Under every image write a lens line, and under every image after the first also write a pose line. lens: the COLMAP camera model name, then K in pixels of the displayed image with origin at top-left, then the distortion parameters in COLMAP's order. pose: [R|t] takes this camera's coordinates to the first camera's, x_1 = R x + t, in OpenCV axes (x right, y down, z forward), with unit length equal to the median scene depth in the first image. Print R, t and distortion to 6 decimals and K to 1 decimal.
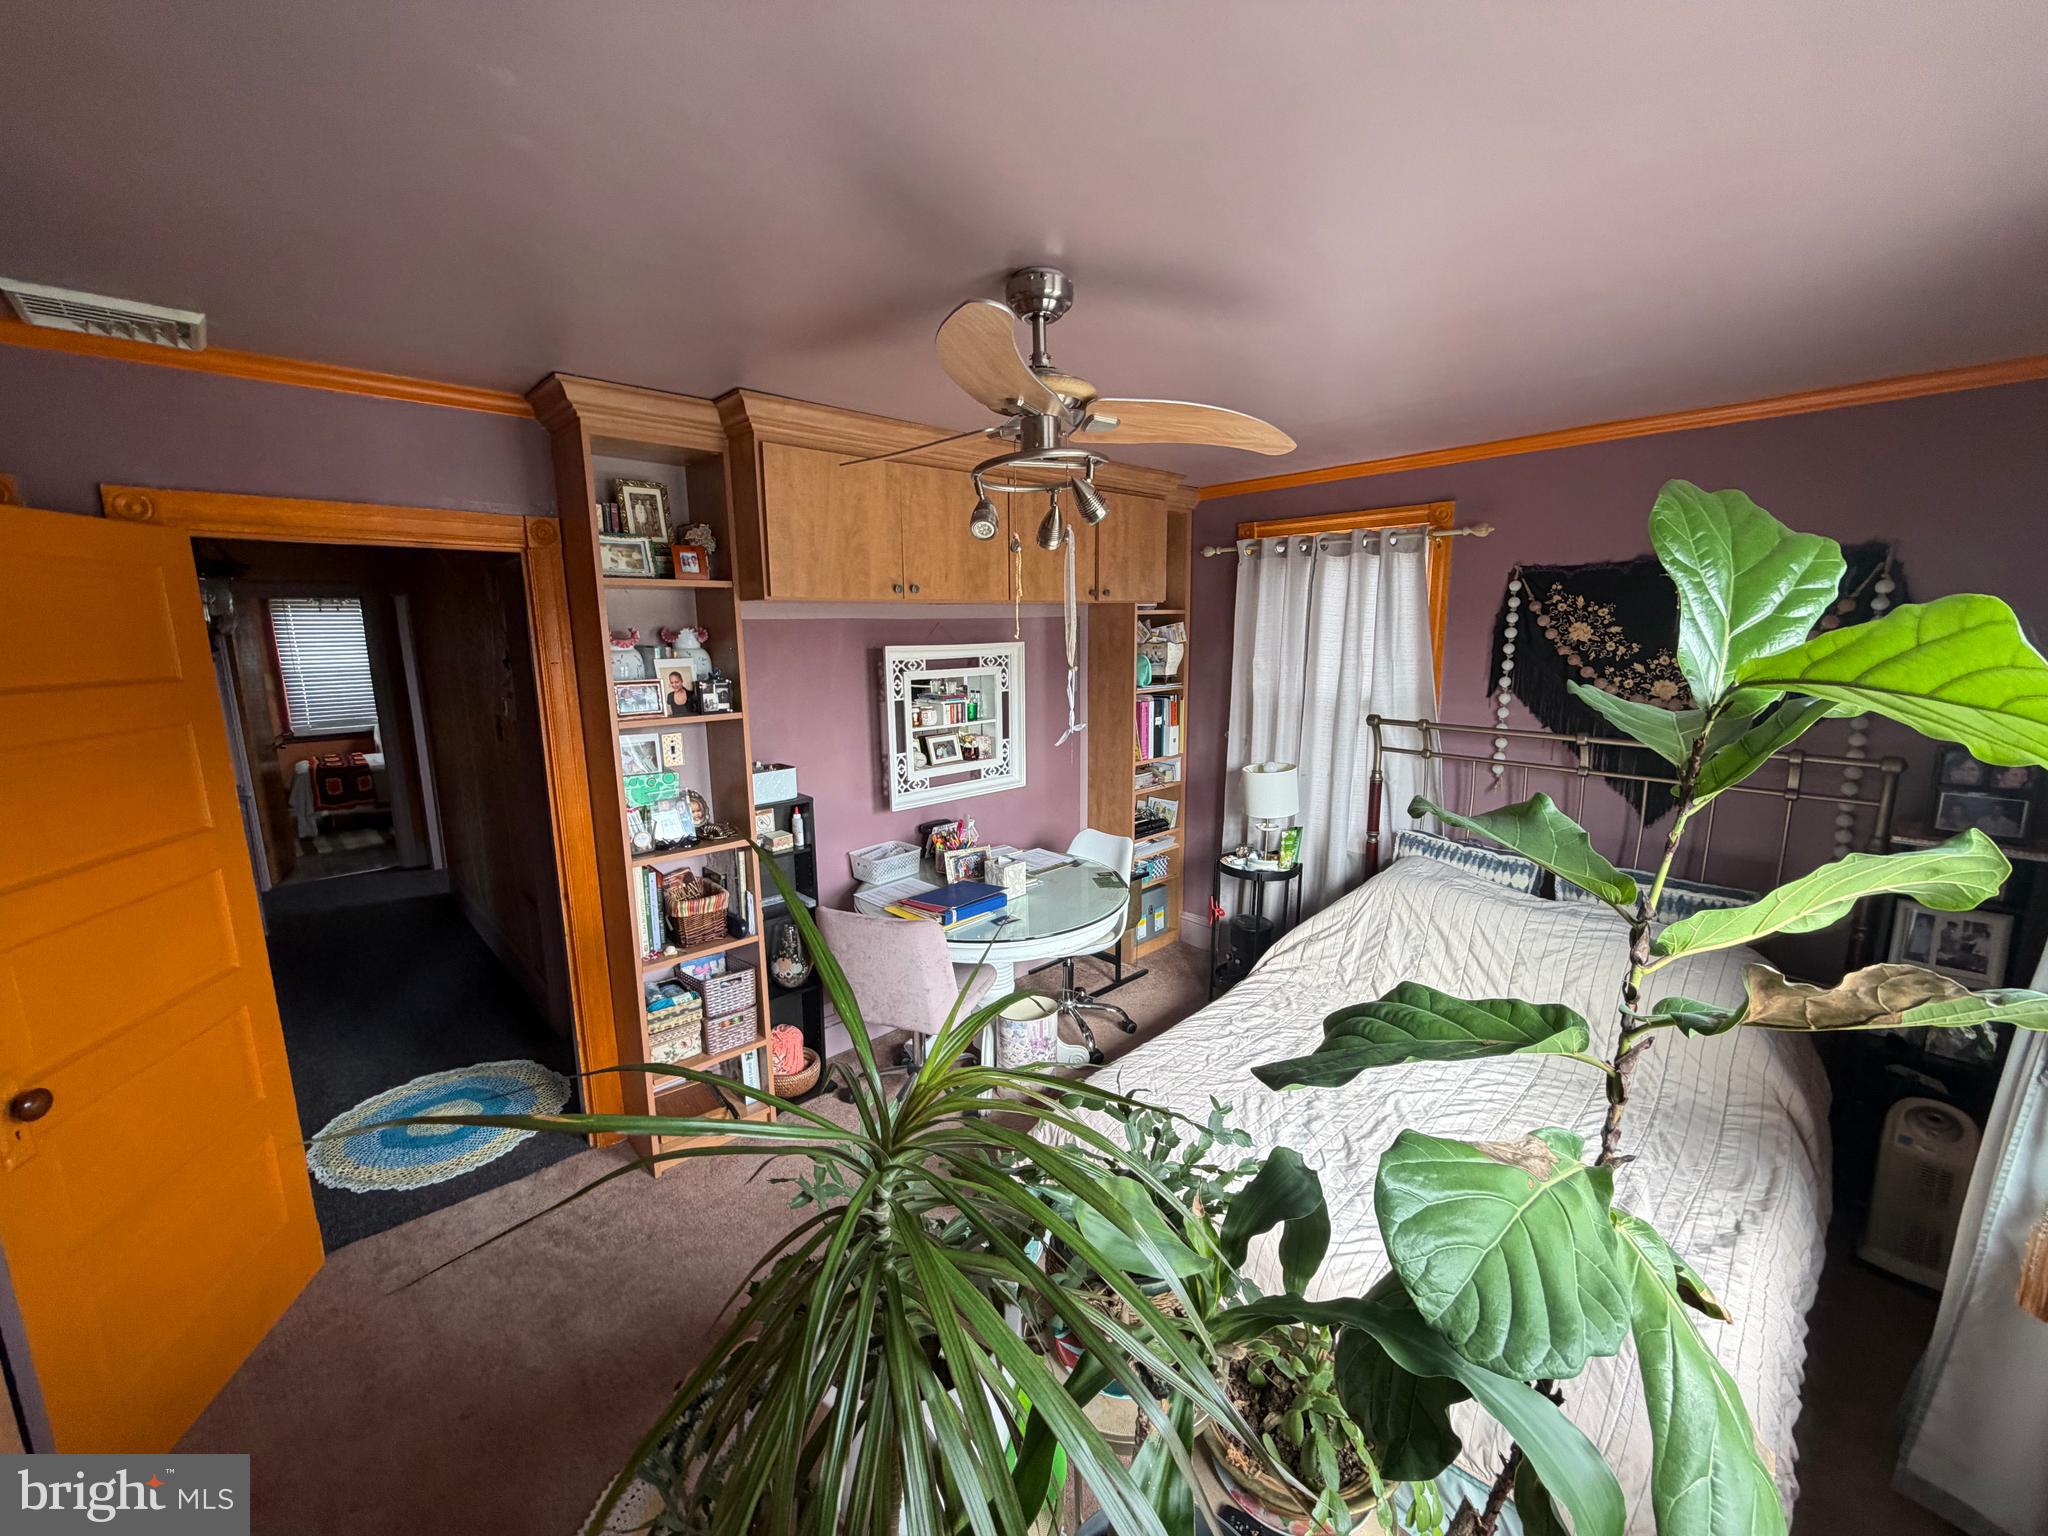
lens RADIAL K [[810.6, 0, 1032.5], [0, 810.6, 768.4], [0, 0, 1]] dist [0.001248, -0.000817]
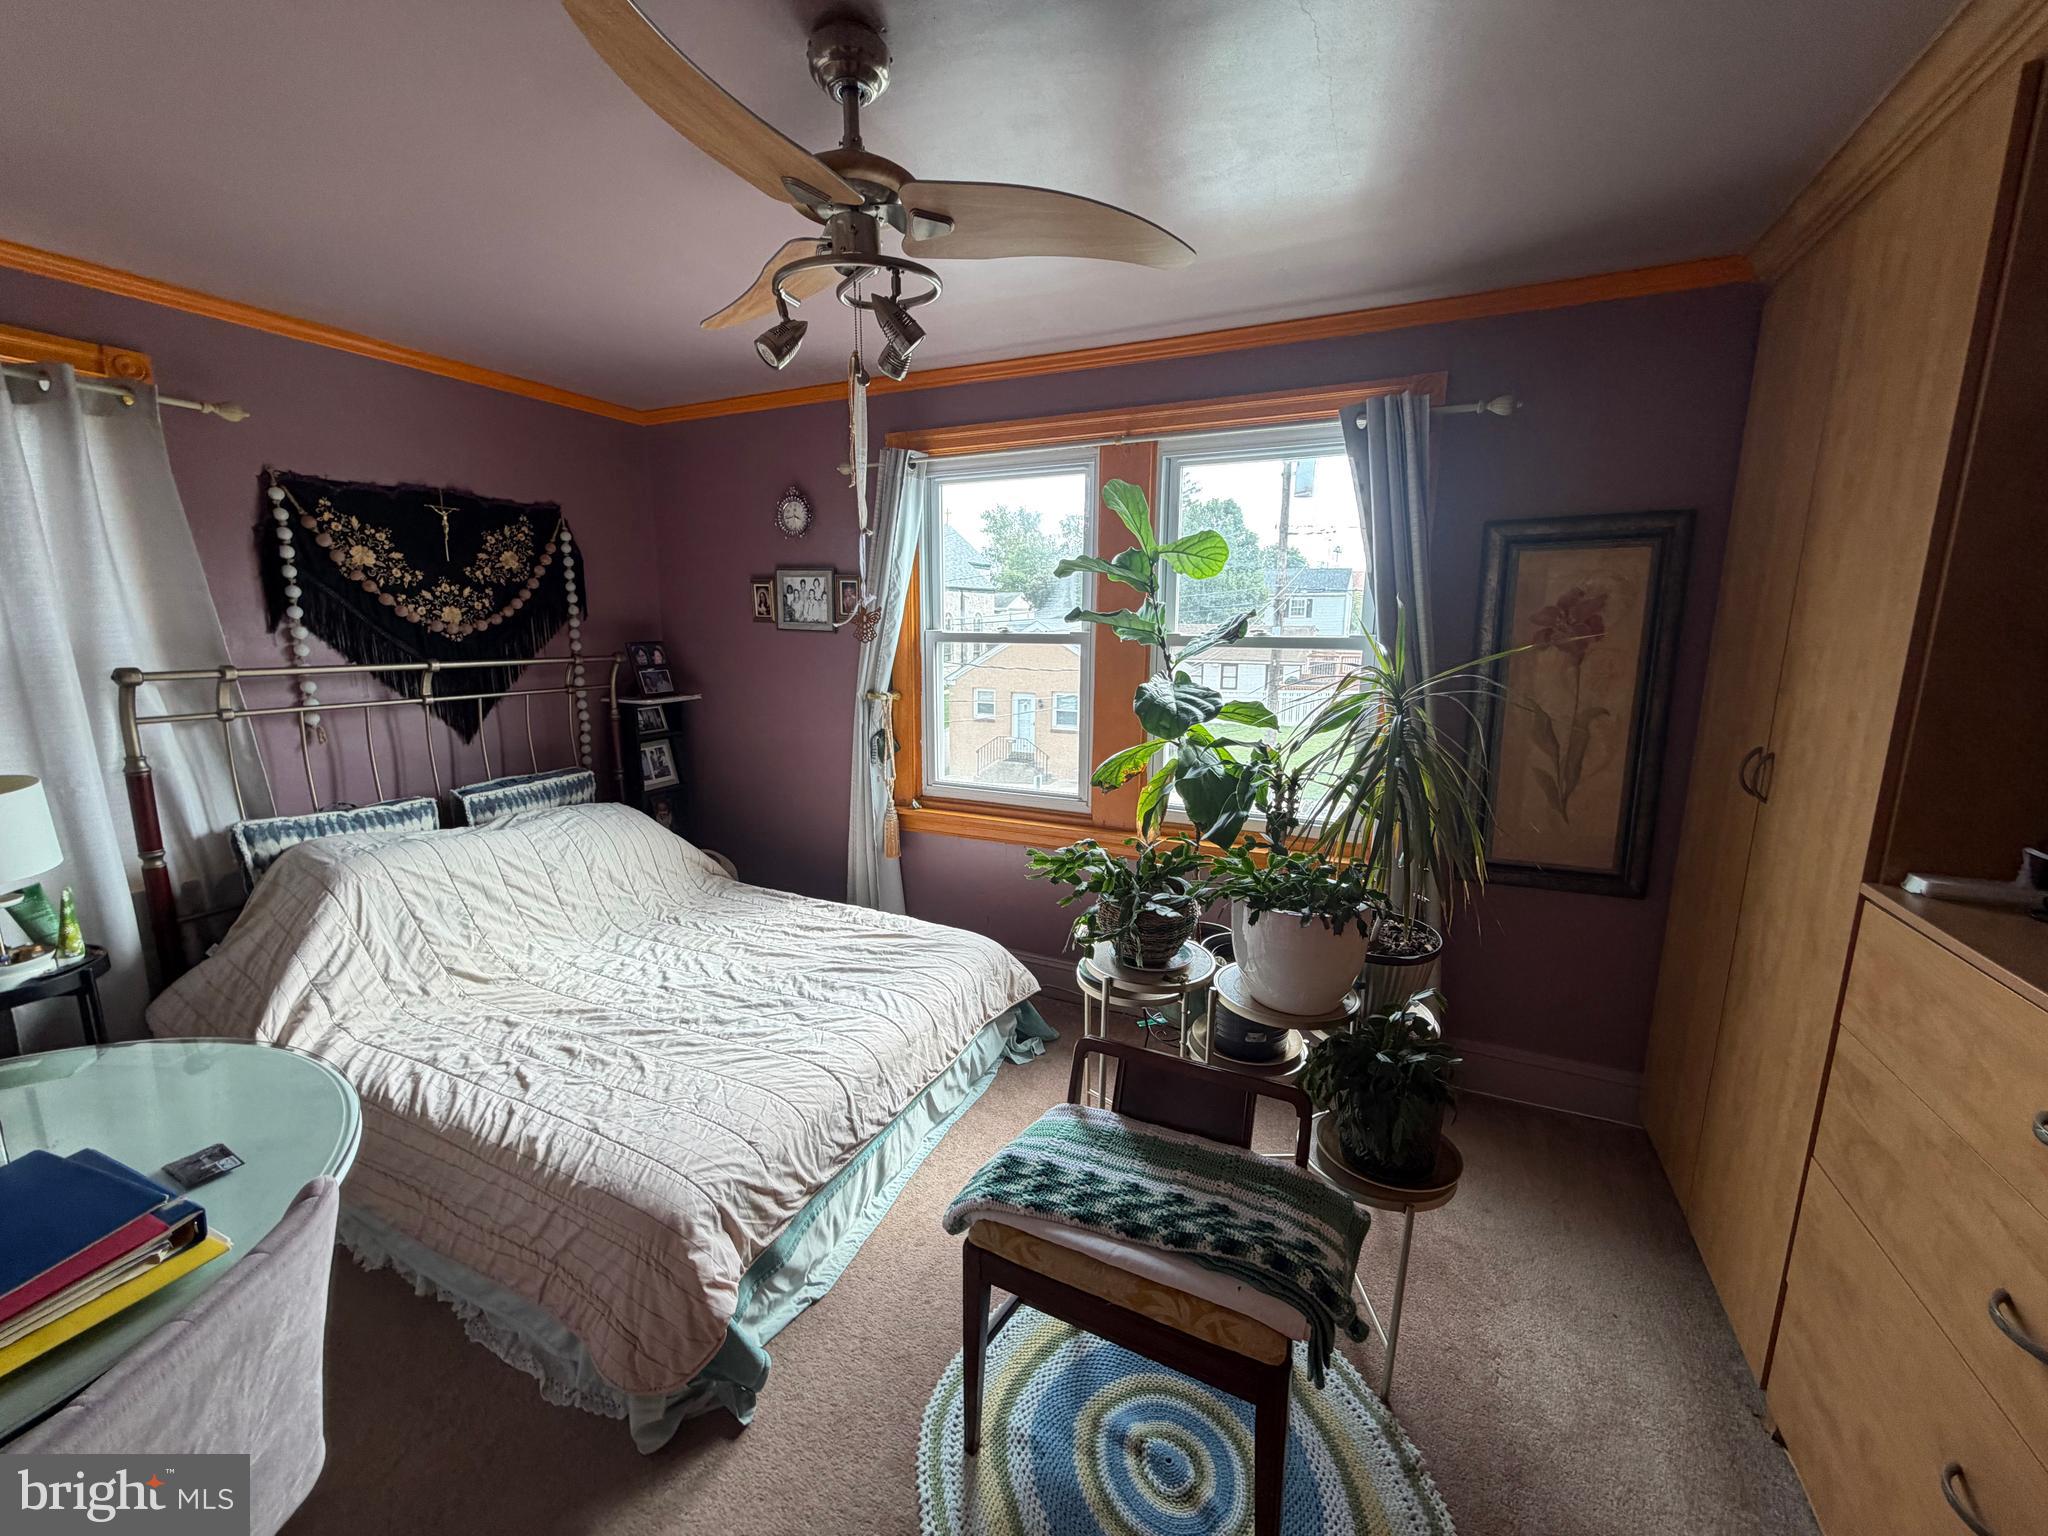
lens RADIAL K [[810.6, 0, 1028.7], [0, 810.6, 771.7], [0, 0, 1]] dist [0.001248, -0.000817]
pose [[-0.370200, -0.166565, 0.913897, -0.490945], [0.159518, 0.957782, 0.239181, -0.030307], [-0.915154, 0.234327, -0.328000, 0.643015]]
